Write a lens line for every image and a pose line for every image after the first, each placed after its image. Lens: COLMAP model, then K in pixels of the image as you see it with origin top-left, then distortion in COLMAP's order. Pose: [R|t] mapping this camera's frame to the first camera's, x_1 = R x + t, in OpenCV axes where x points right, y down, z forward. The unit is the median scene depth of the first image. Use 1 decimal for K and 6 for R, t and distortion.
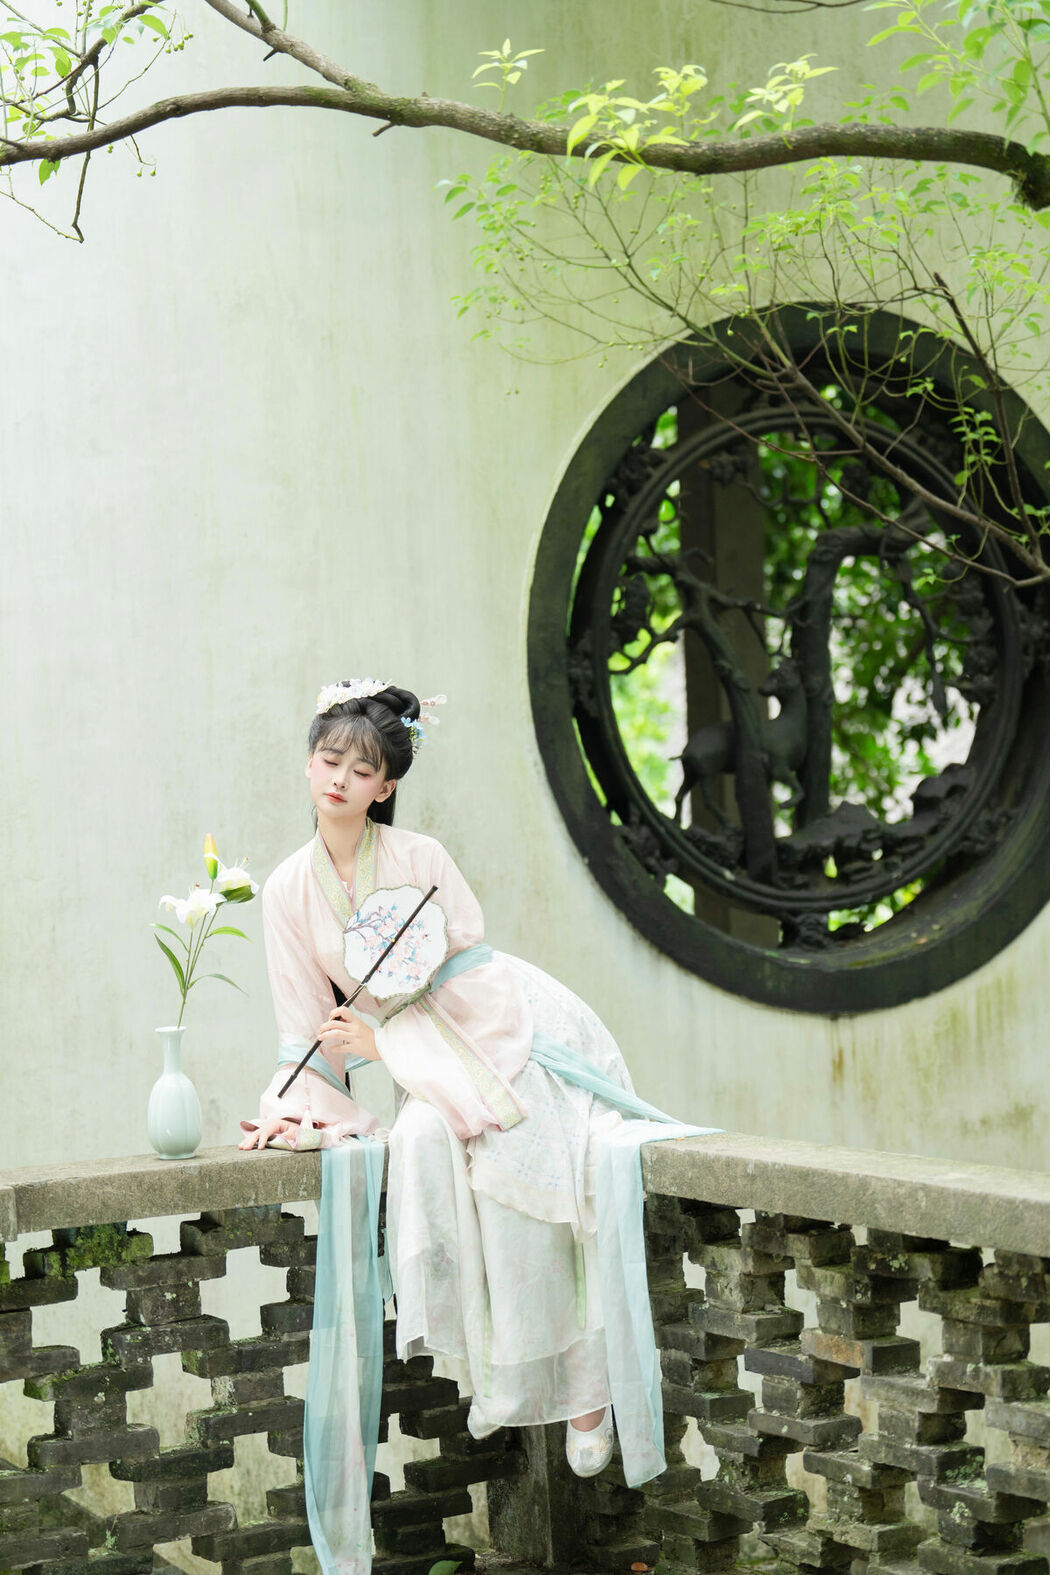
lens RADIAL K [[3718.0, 0, 525.0], [0, 3718.0, 787.5], [0, 0, 1]] dist [0.266912, -0.740272]
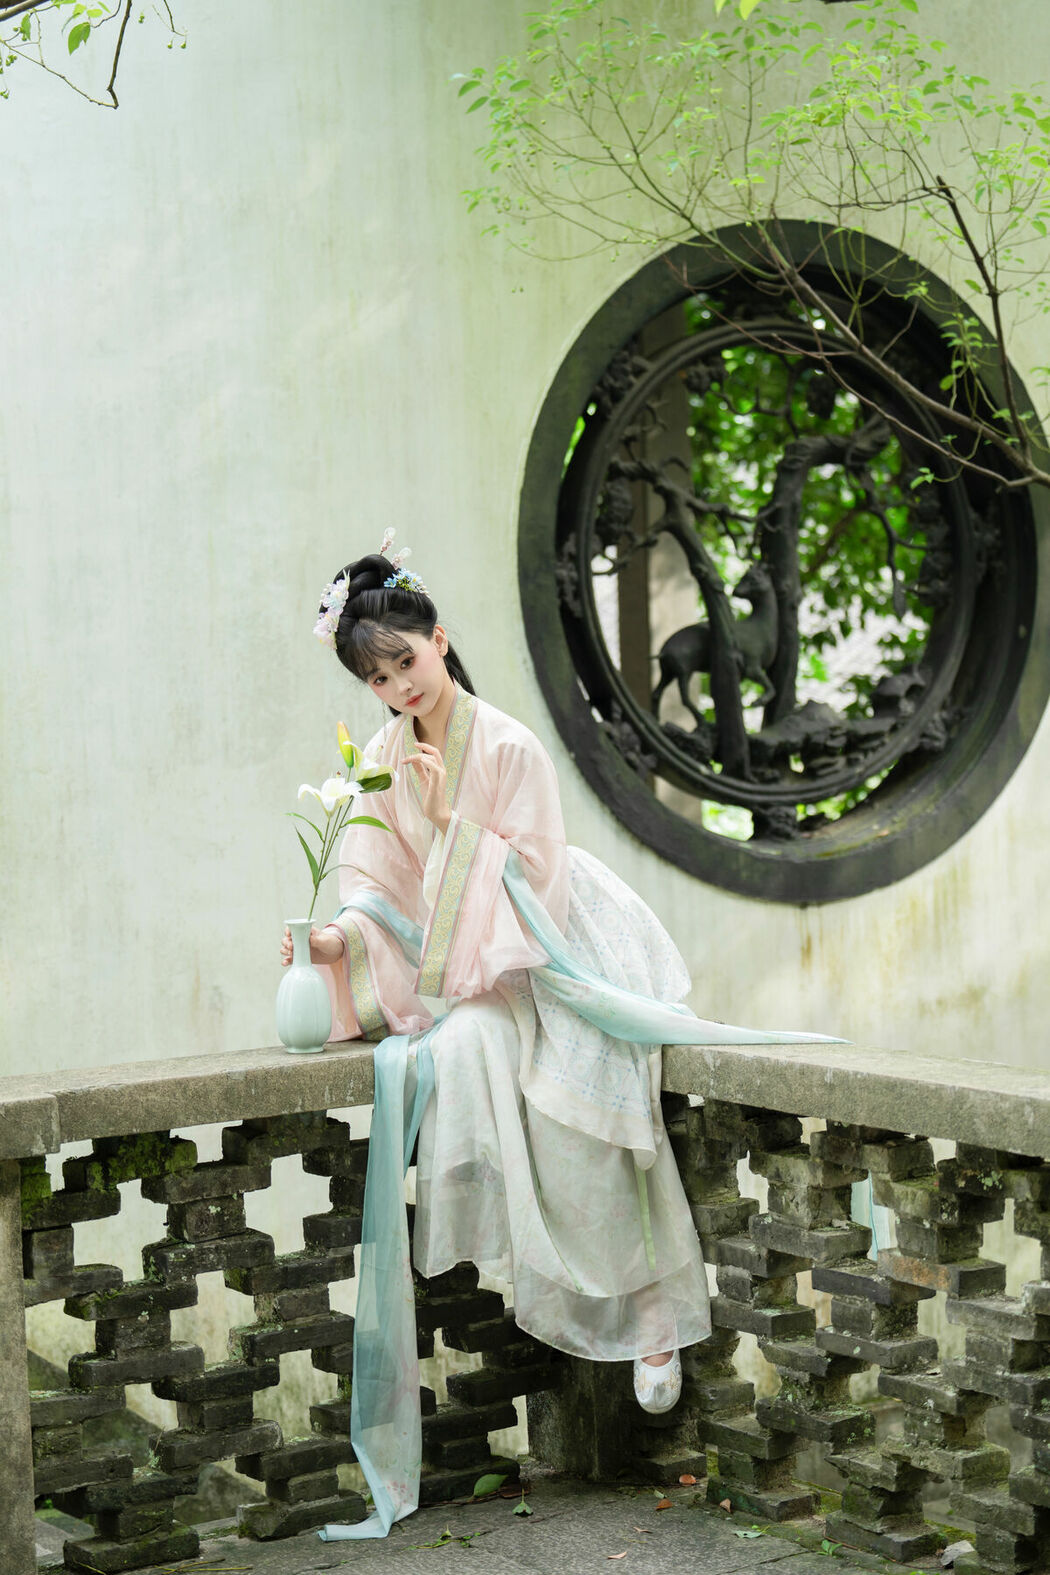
lens RADIAL K [[3199.9, 0, 552.6], [0, 3199.9, 678.2], [0, 0, 1]] dist [0.069725, -0.935855]
pose [[0.998785, 0.006451, 0.048864, -0.047044], [-0.006382, 0.999978, -0.001553, -0.000509], [-0.048872, 0.001239, 0.998804, 0.164550]]
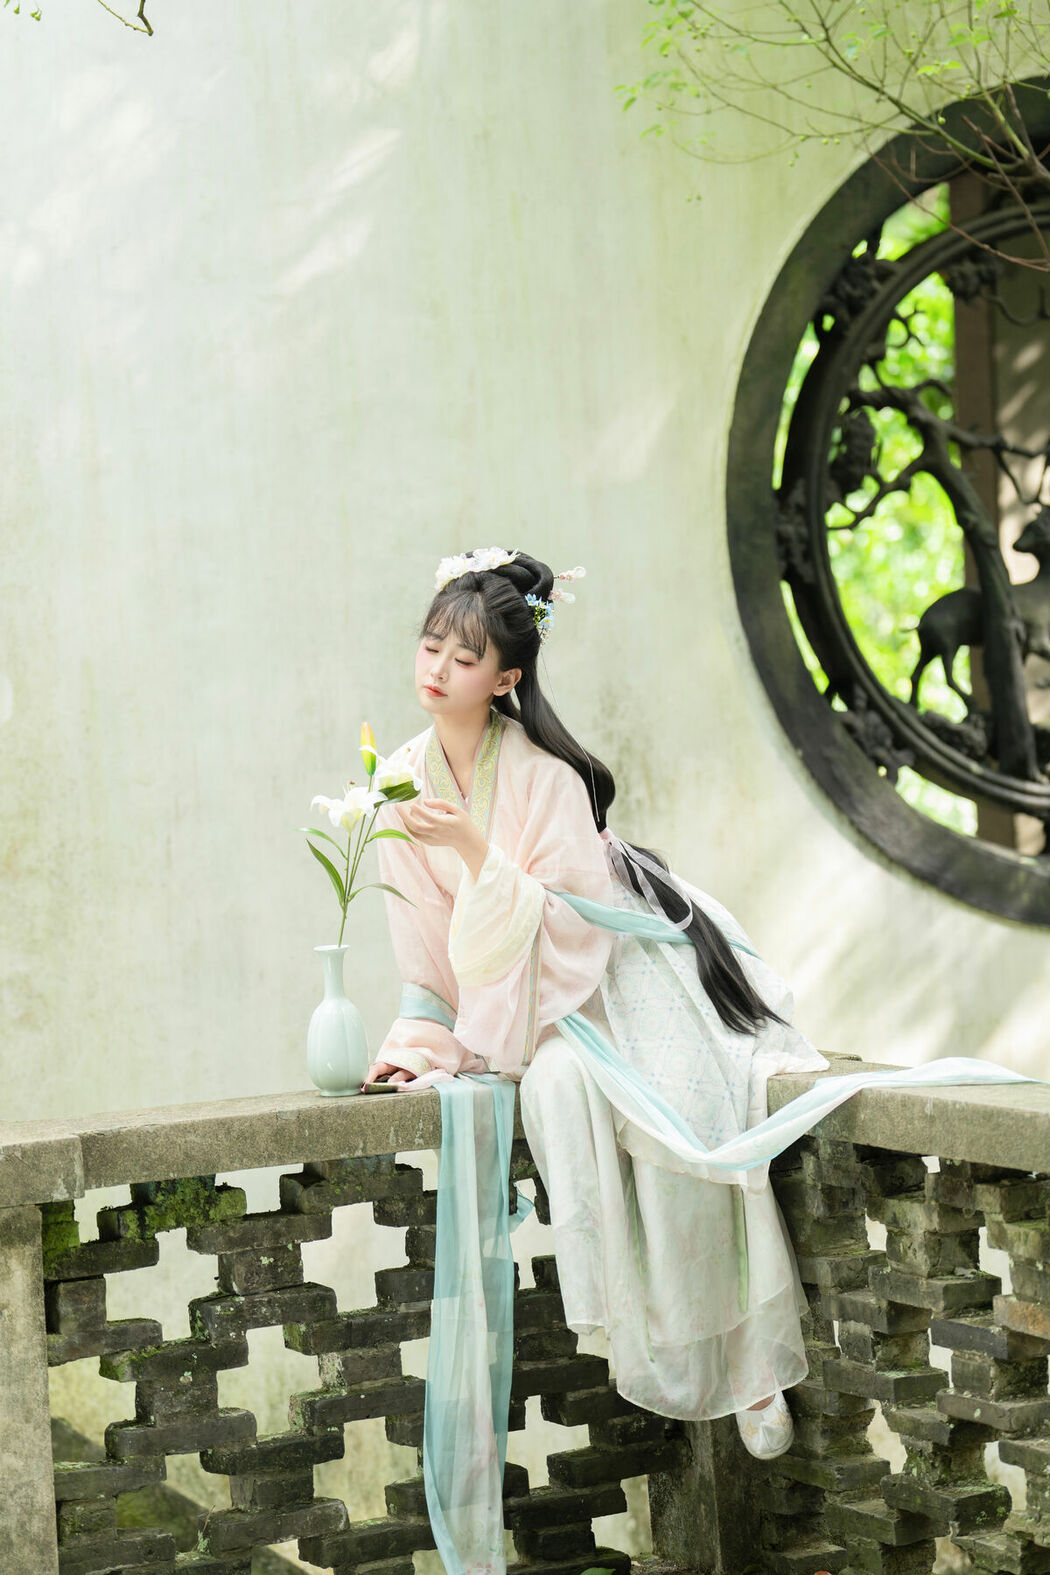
lens RADIAL K [[4513.0, 0, 525.0], [0, 4513.0, 787.5], [0, 0, 1]] dist [0.498887, -0.665281]
pose [[0.997355, -0.013105, -0.071487, 0.039683], [0.014963, 0.999562, 0.025514, 0.000462], [0.071121, -0.026516, 0.997115, -0.039910]]
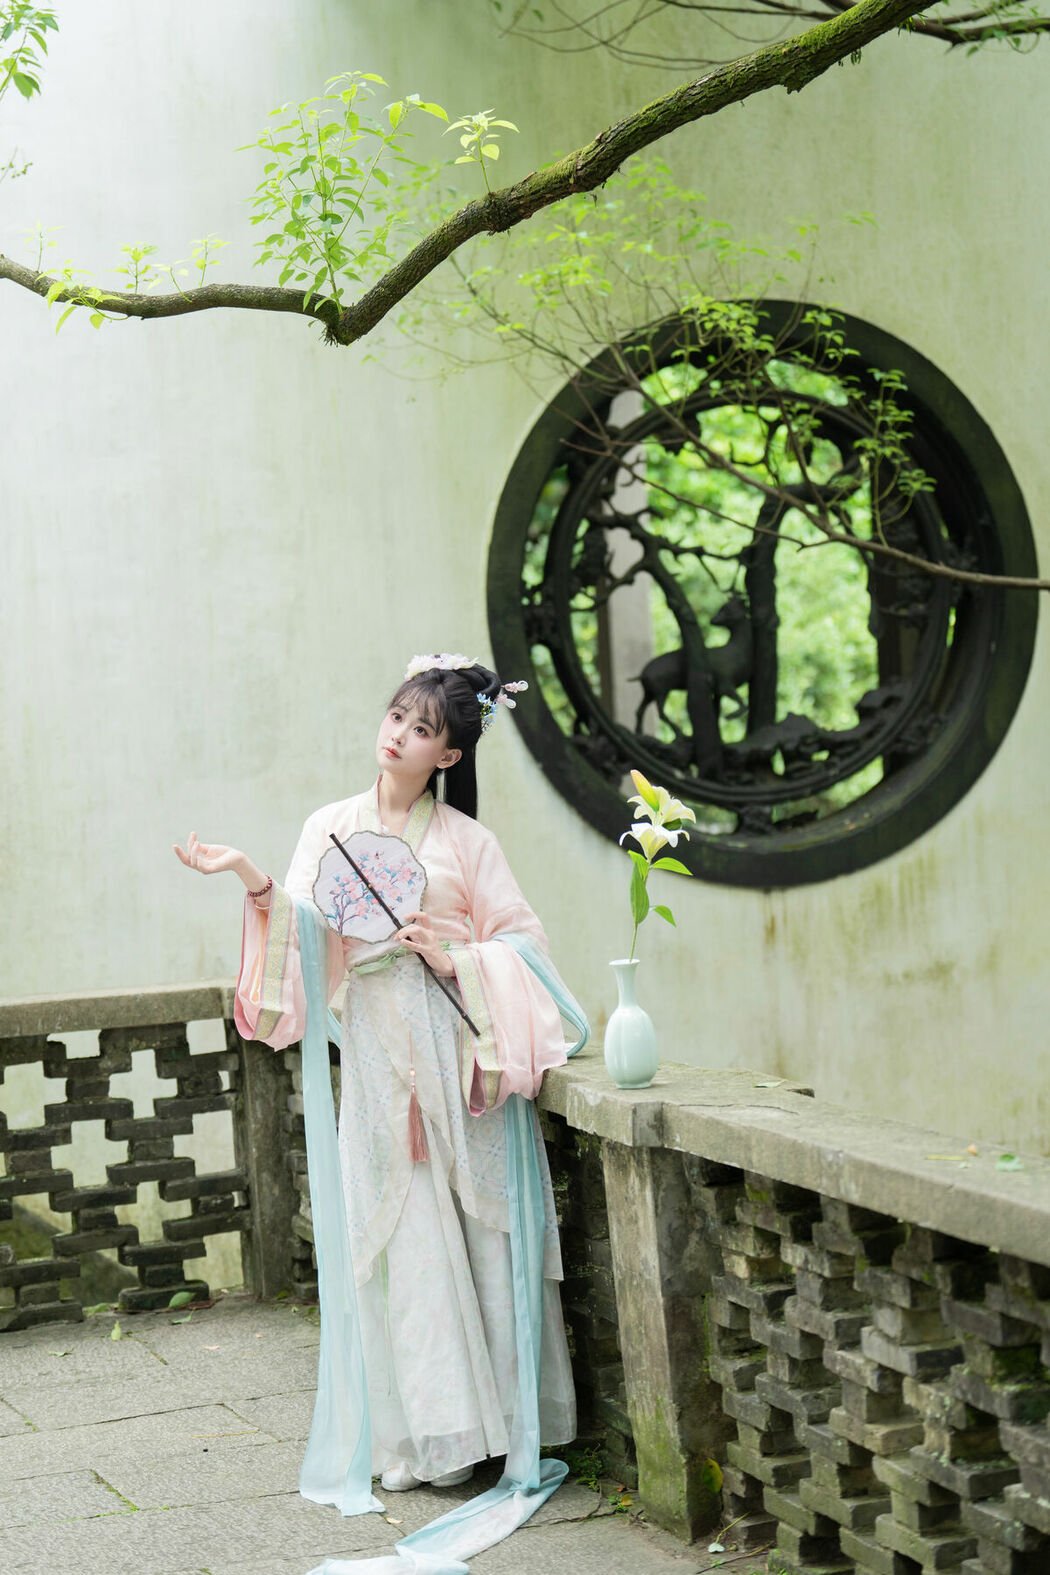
lens RADIAL K [[3757.8, 0, 526.6], [0, 3757.8, 691.4], [0, 0, 1]] dist [0.024429, 5.054544]
pose [[0.979823, -0.014242, -0.199359, 0.376957], [0.016124, 0.999839, 0.007822, -0.021197], [0.199216, -0.010878, 0.979895, -0.319615]]
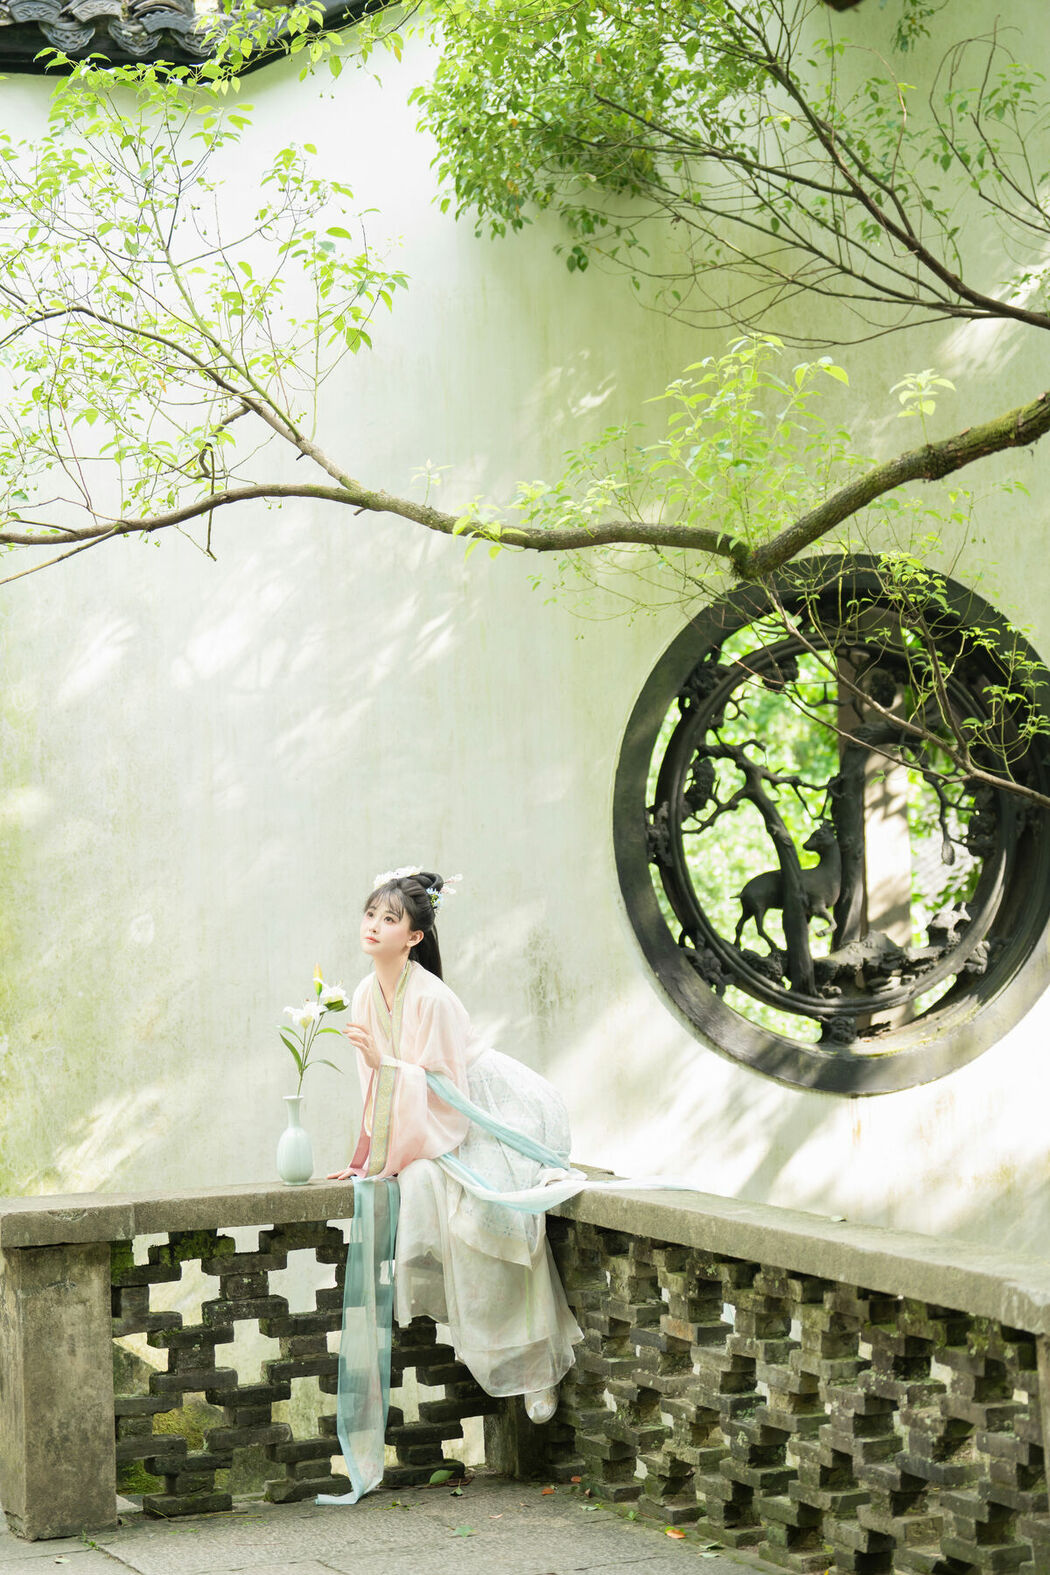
lens RADIAL K [[3313.4, 0, 525.0], [0, 3313.4, 787.5], [0, 0, 1]] dist [-0.005205, 0.639656]
pose [[0.992867, 0.010393, -0.118776, 0.158540], [-0.013338, 0.999622, -0.024028, -0.026461], [0.118482, 0.025441, 0.992630, -0.268781]]
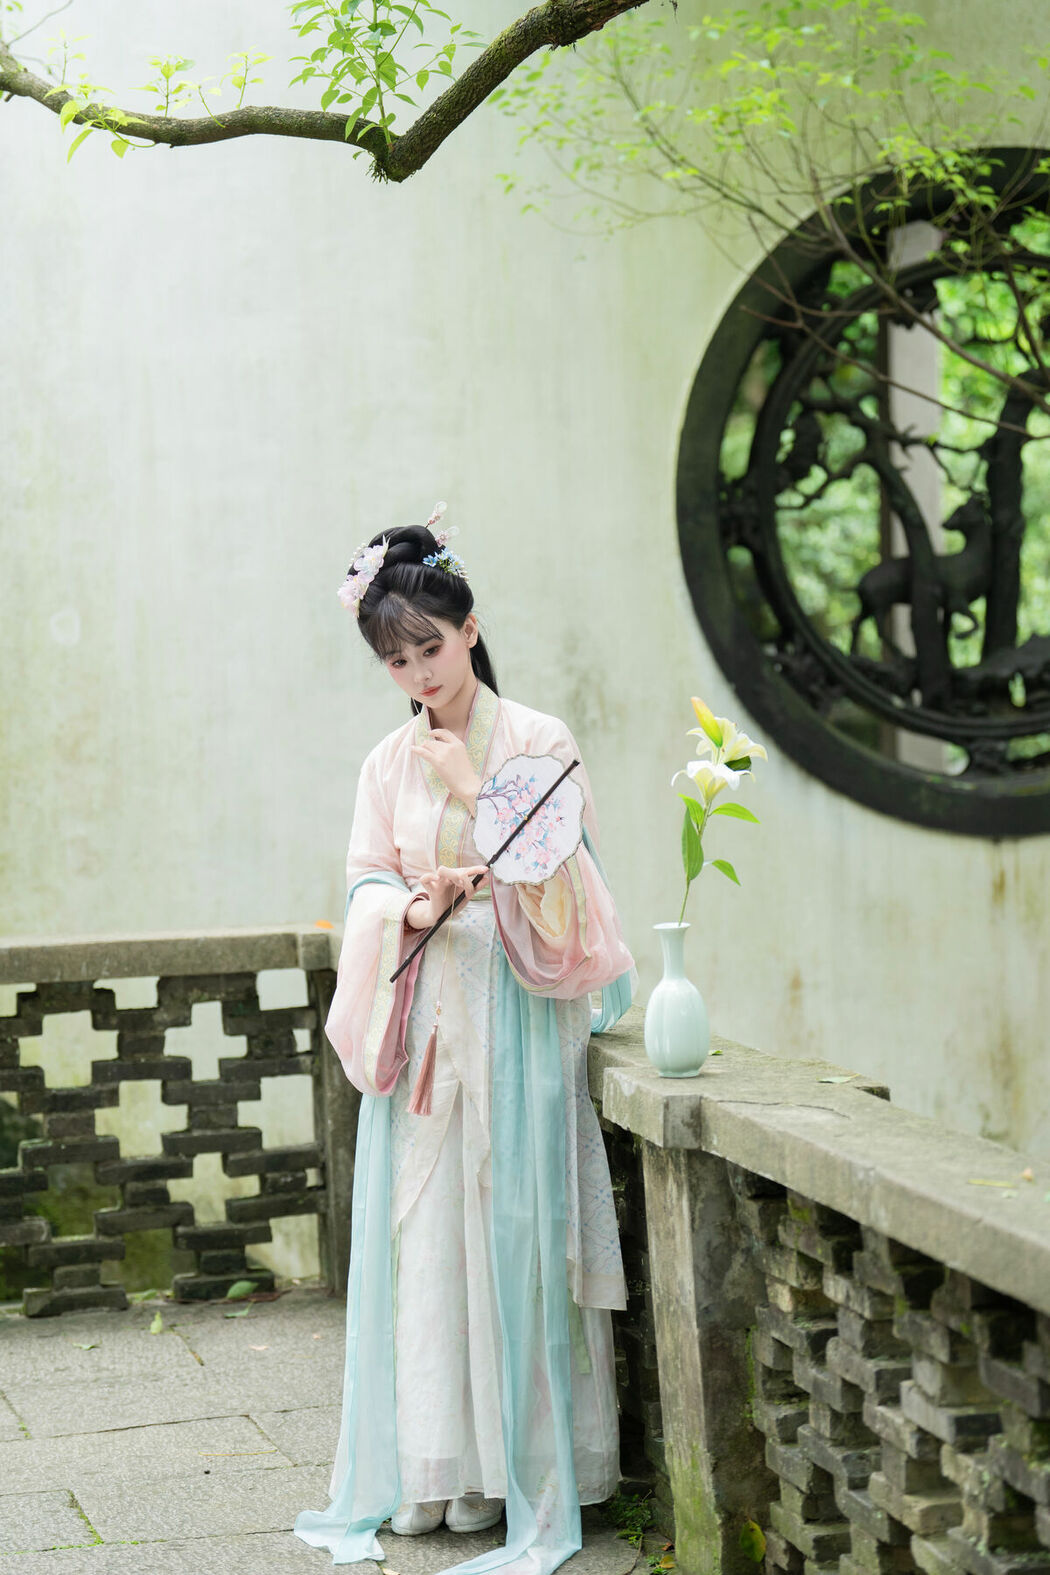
lens RADIAL K [[4145.5, 0, 519.2], [0, 4145.5, 728.9], [0, 0, 1]] dist [0.320558, 1.011554]
pose [[0.957415, 0.021980, -0.287877, 0.435274], [-0.011079, 0.999160, 0.039442, -0.021054], [0.288502, -0.034573, 0.956855, -0.228383]]
